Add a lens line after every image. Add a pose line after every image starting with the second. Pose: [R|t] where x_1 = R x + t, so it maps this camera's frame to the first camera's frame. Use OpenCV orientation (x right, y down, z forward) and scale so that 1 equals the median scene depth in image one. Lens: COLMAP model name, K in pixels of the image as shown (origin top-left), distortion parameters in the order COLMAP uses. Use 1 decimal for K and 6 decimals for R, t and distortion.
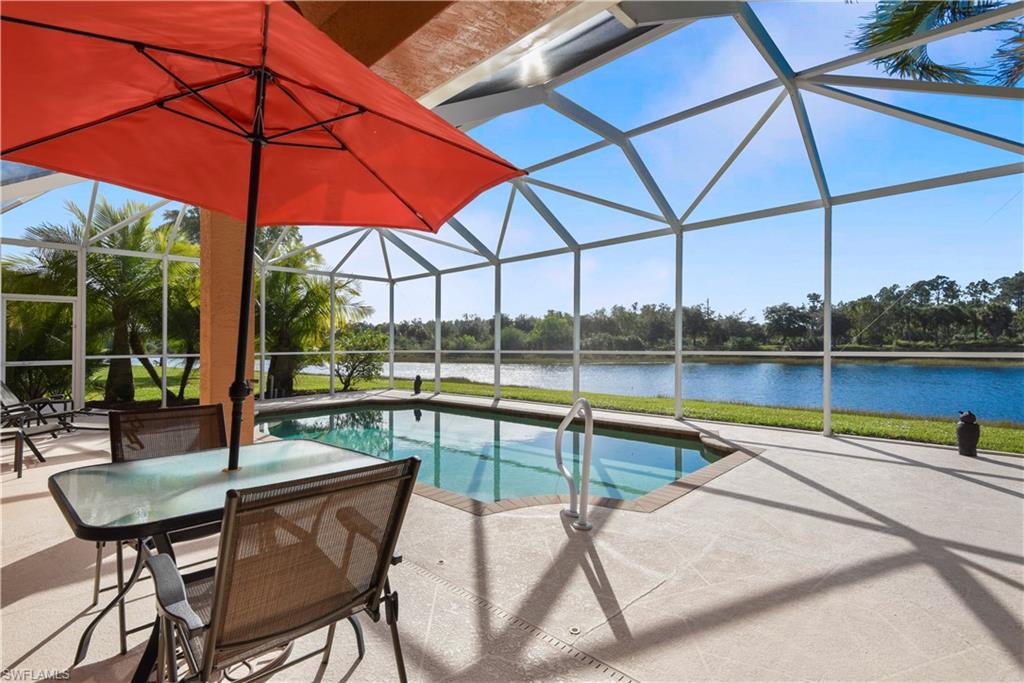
lens RADIAL K [[475.4, 0, 515.9], [0, 475.4, 340.2], [0, 0, 1]] dist [0.002030, 0.000059]
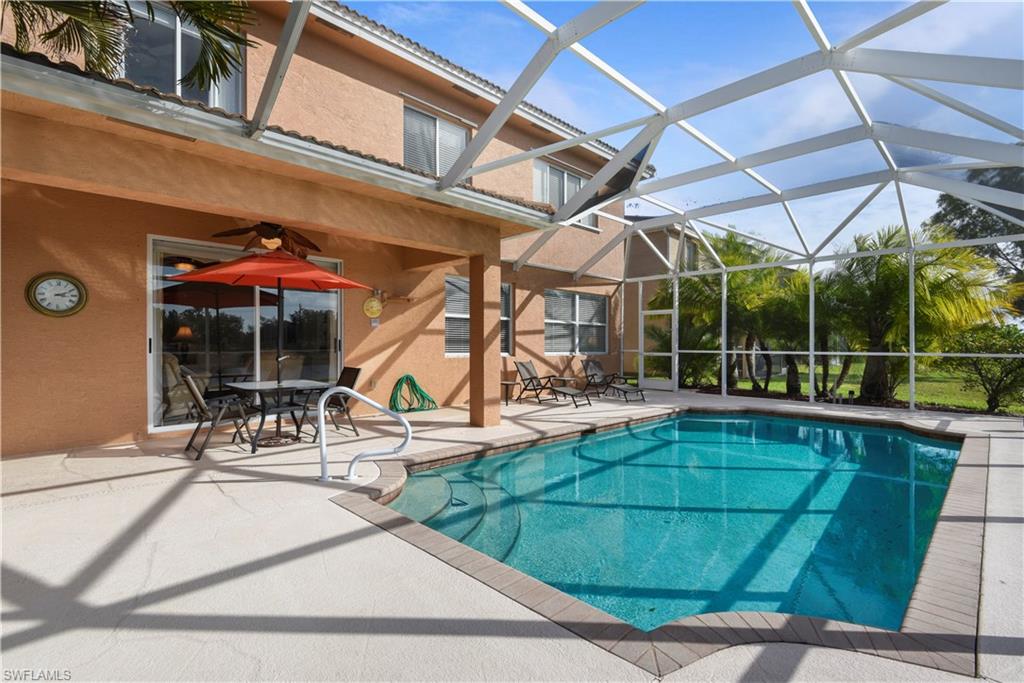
lens RADIAL K [[475.4, 0, 512.1], [0, 475.4, 343.4], [0, 0, 1]] dist [0.002030, 0.000059]
pose [[-0.011911, -0.000628, -0.999929, 0.273287], [-0.000376, 1.000000, -0.000624, 0.003124], [0.999929, 0.000368, -0.011911, 0.291209]]
